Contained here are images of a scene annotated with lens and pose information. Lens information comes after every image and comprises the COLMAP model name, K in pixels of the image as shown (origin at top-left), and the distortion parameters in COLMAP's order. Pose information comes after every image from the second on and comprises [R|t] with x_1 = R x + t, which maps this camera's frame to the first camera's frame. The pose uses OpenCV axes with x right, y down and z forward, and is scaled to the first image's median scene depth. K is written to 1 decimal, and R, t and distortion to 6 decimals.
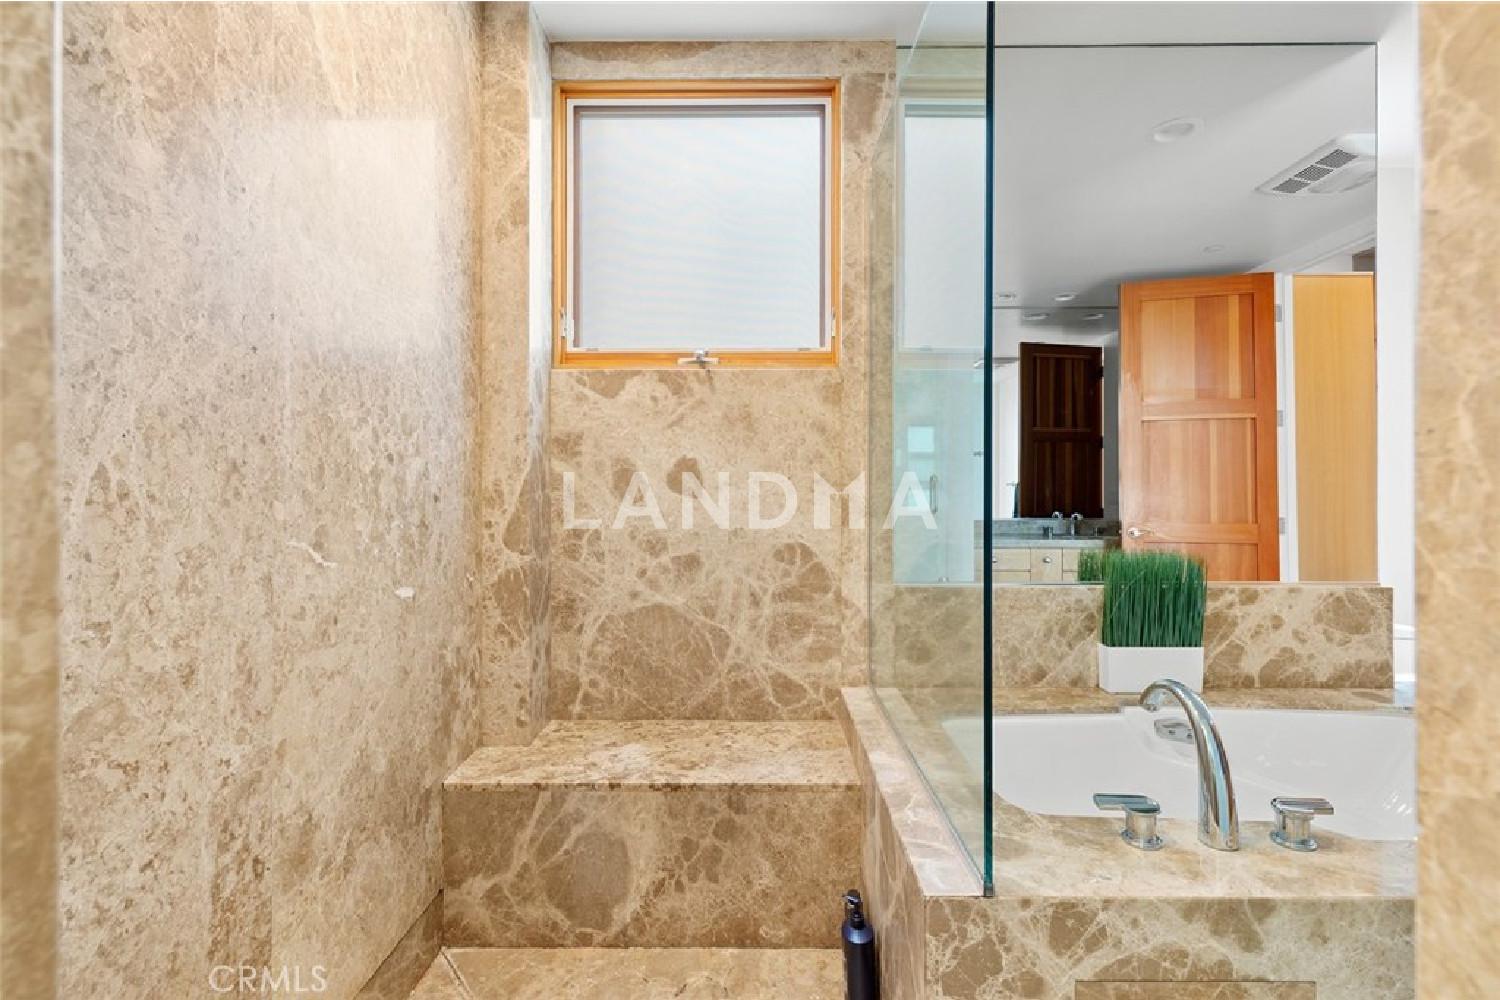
lens RADIAL K [[670.3, 0, 751.8], [0, 670.3, 491.2], [0, 0, 1]] dist [-0.002114, -0.000118]
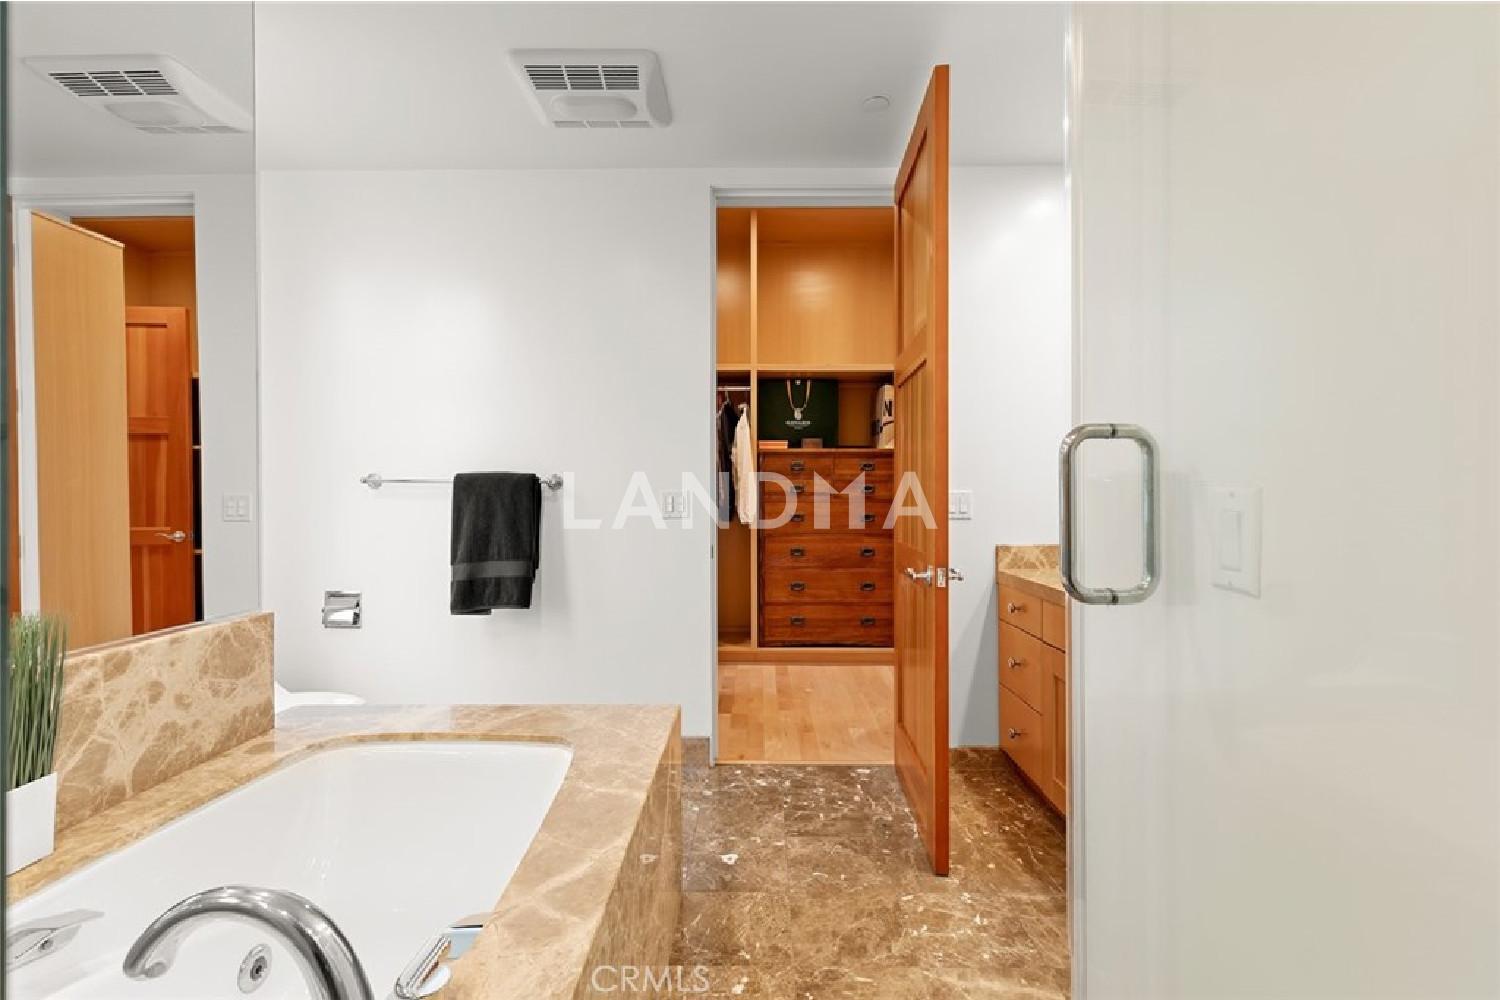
lens RADIAL K [[670.3, 0, 751.6], [0, 670.3, 499.7], [0, 0, 1]] dist [-0.002114, -0.000118]
pose [[-0.010395, -0.009515, 0.999901, 0.087710], [0.003232, 0.999949, 0.009549, -0.007175], [-0.999941, 0.003331, -0.010363, 0.389546]]
